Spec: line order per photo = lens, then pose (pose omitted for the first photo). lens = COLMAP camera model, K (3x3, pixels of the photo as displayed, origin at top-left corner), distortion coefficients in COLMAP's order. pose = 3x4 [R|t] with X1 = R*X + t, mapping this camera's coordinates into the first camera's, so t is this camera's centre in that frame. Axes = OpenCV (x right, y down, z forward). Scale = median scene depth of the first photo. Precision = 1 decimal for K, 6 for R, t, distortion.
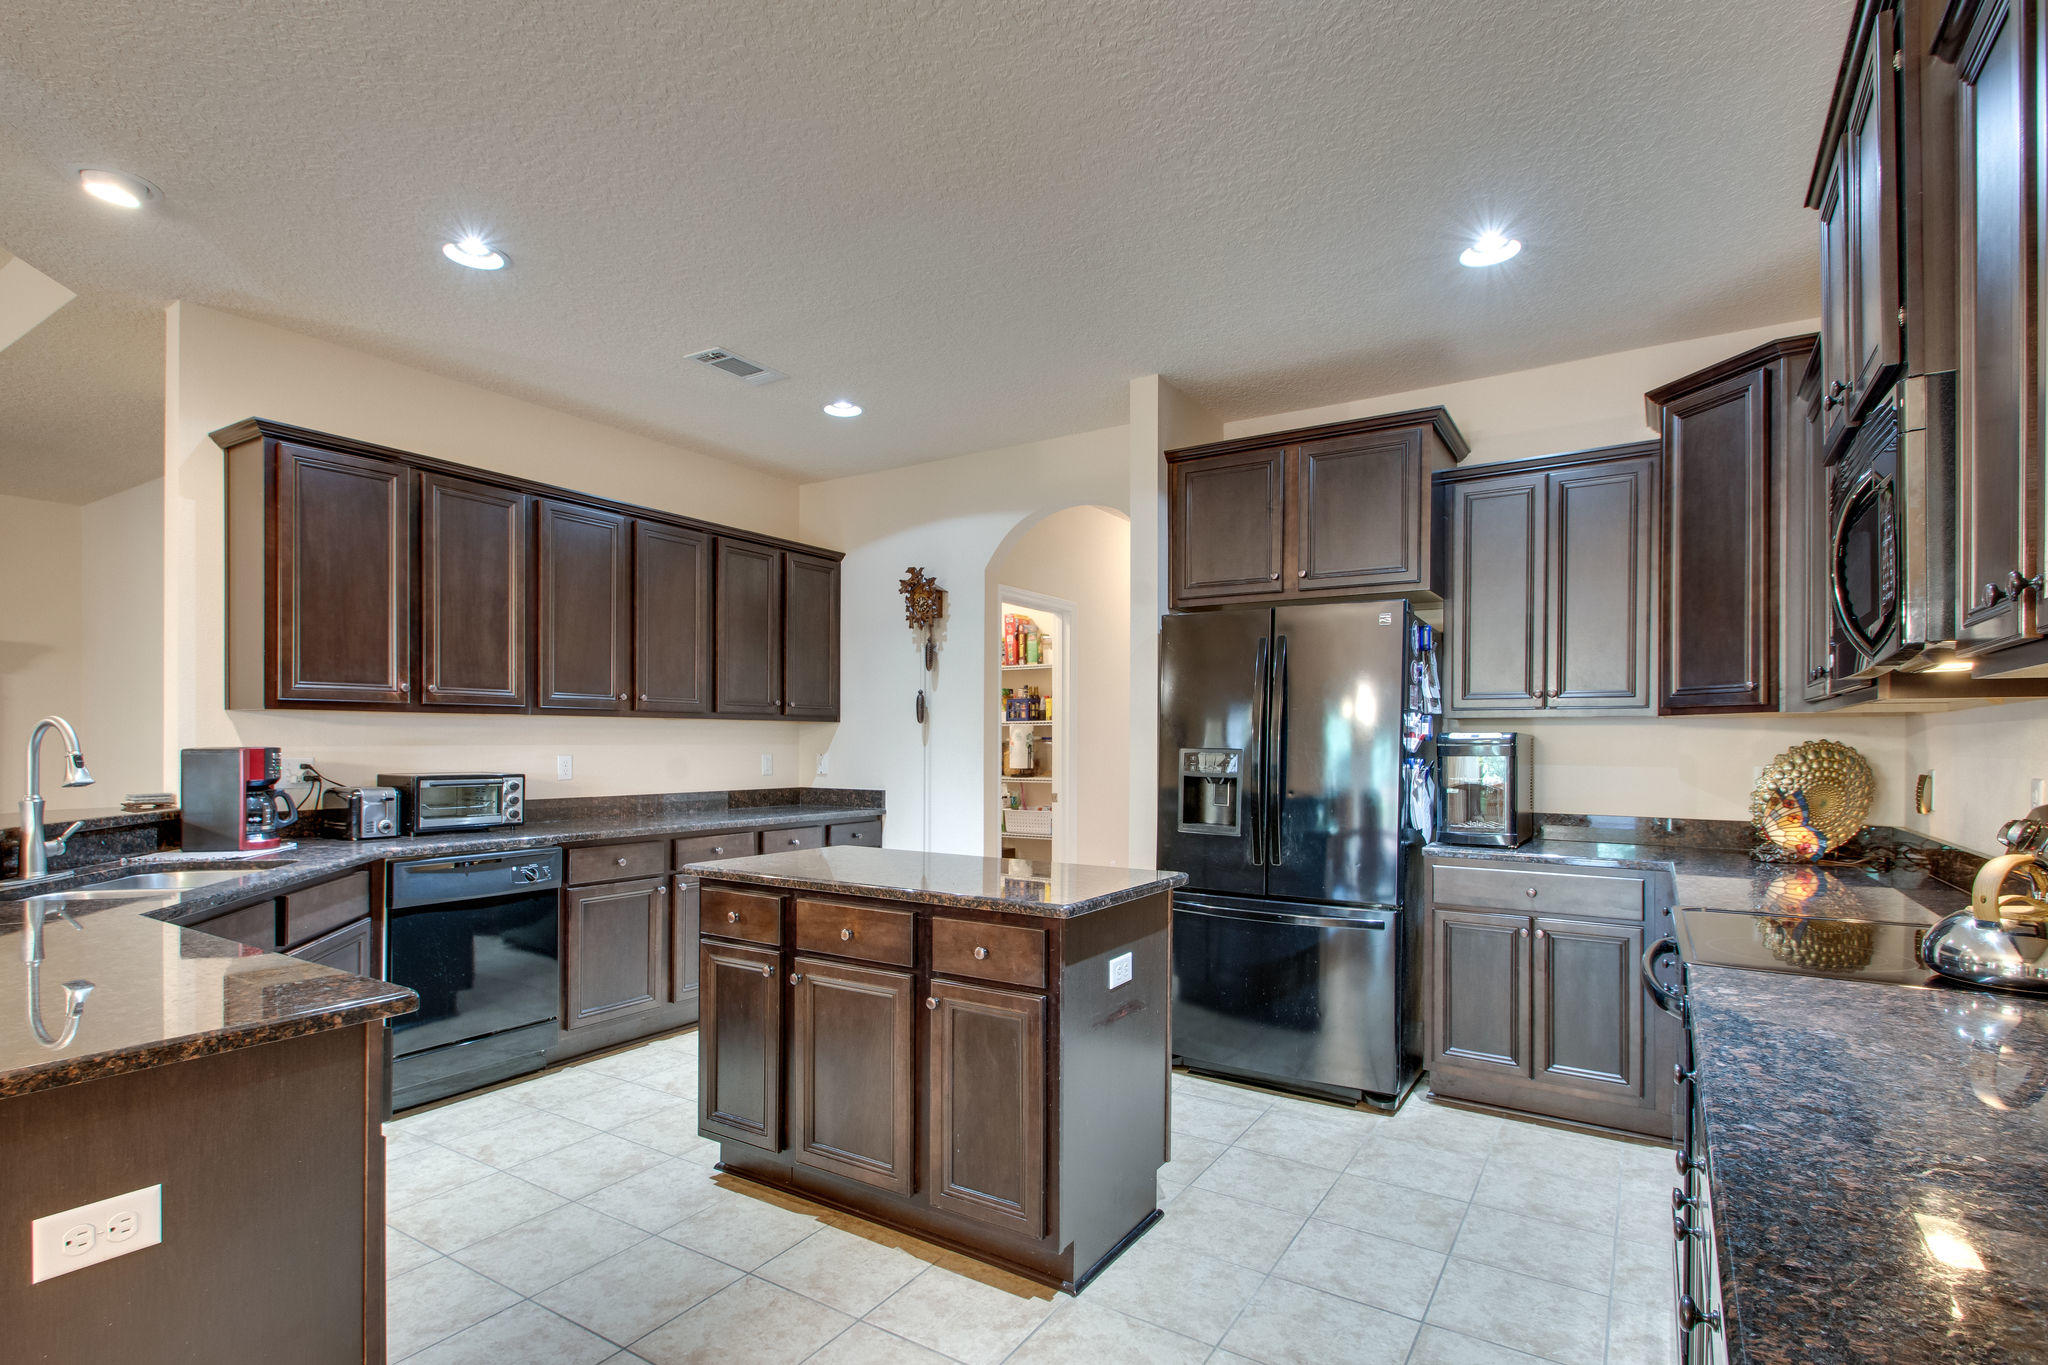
lens RADIAL K [[1007.3, 0, 1009.1], [0, 1007.3, 744.8], [0, 0, 1]] dist [0.004074, 0.000739]
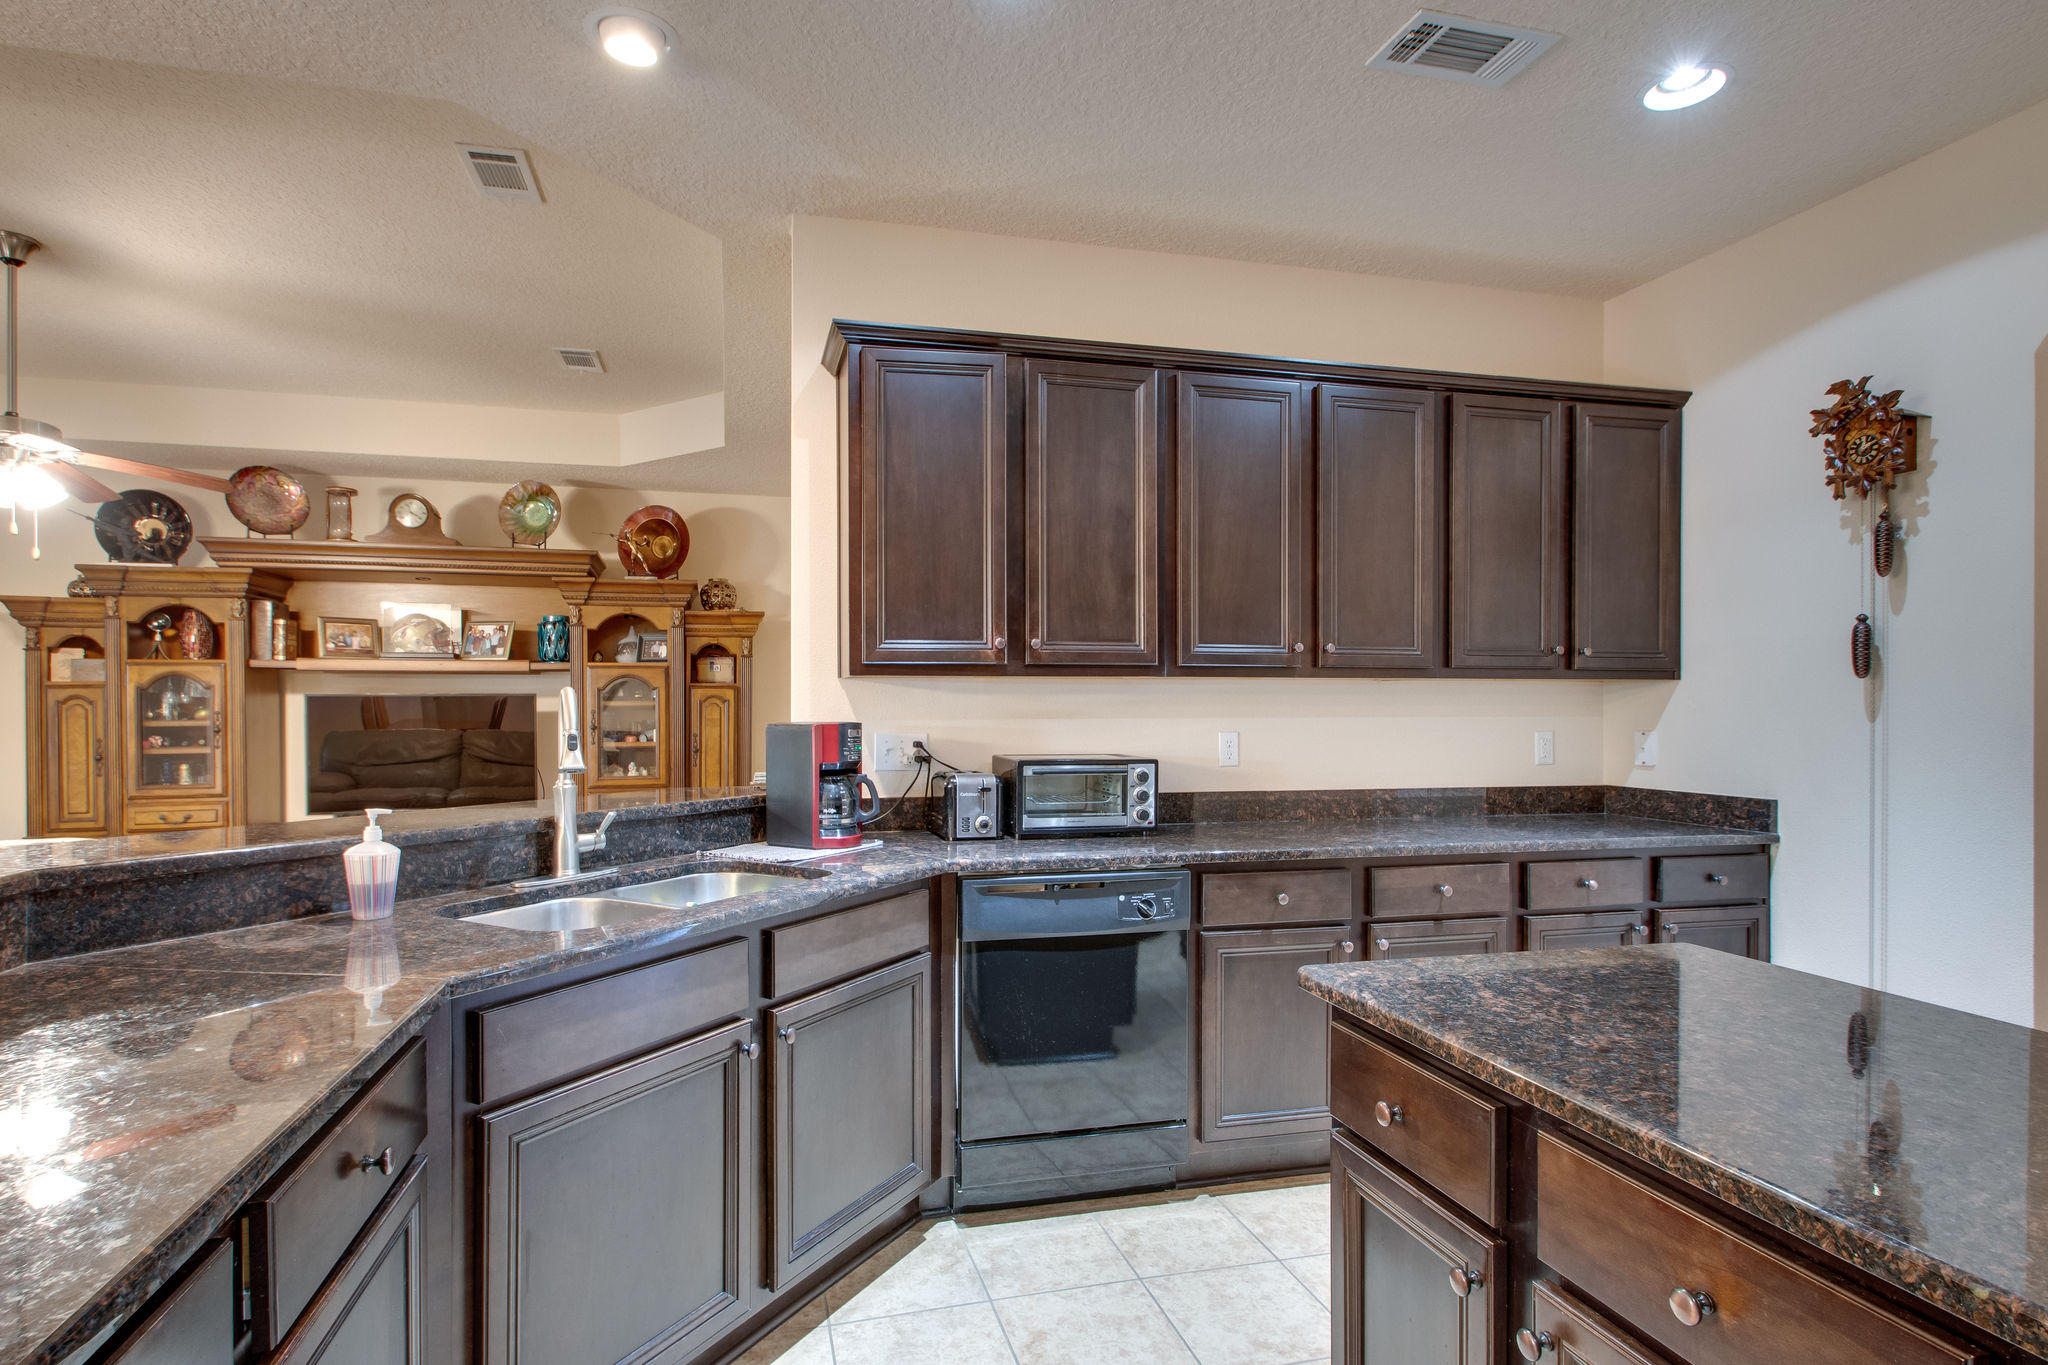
lens RADIAL K [[1036.0, 0, 1007.5], [0, 1036.0, 707.4], [0, 0, 1]] dist [0.013940, -0.001431]
pose [[0.734518, -0.002936, -0.678582, -0.059820], [0.000437, 0.999992, -0.003853, -0.005155], [0.678589, 0.002533, 0.734514, 0.391542]]
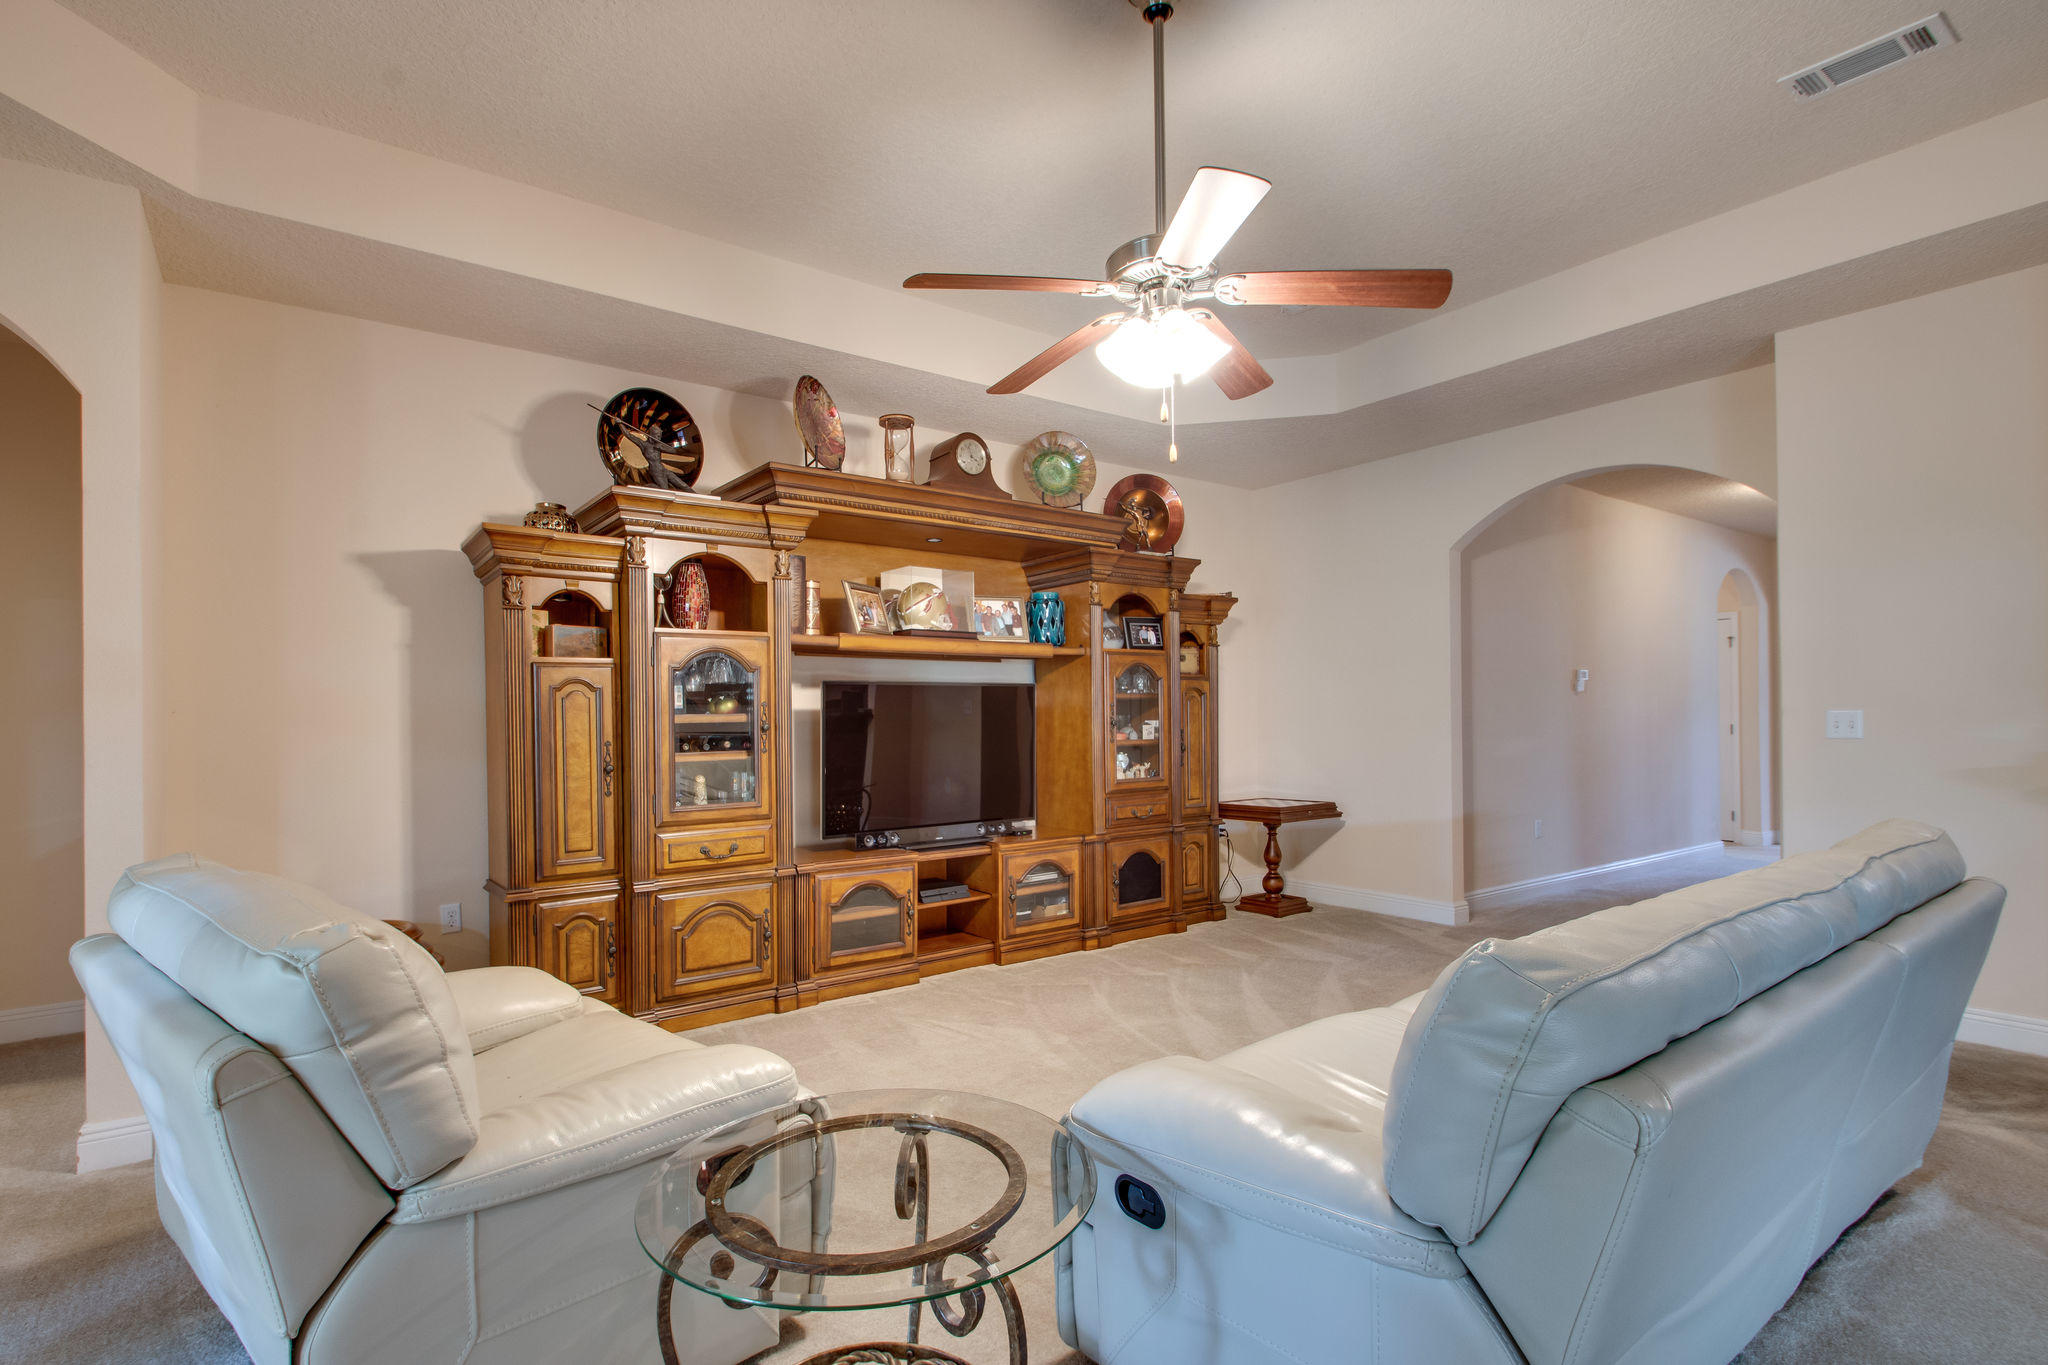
lens RADIAL K [[956.4, 0, 986.1], [0, 956.4, 712.4], [0, 0, 1]] dist [0.001479, -0.000154]
pose [[0.929993, -0.010950, -0.367415, -1.292380], [0.008105, 0.999924, -0.009284, 0.016048], [0.367489, 0.005656, 0.930011, -0.116443]]
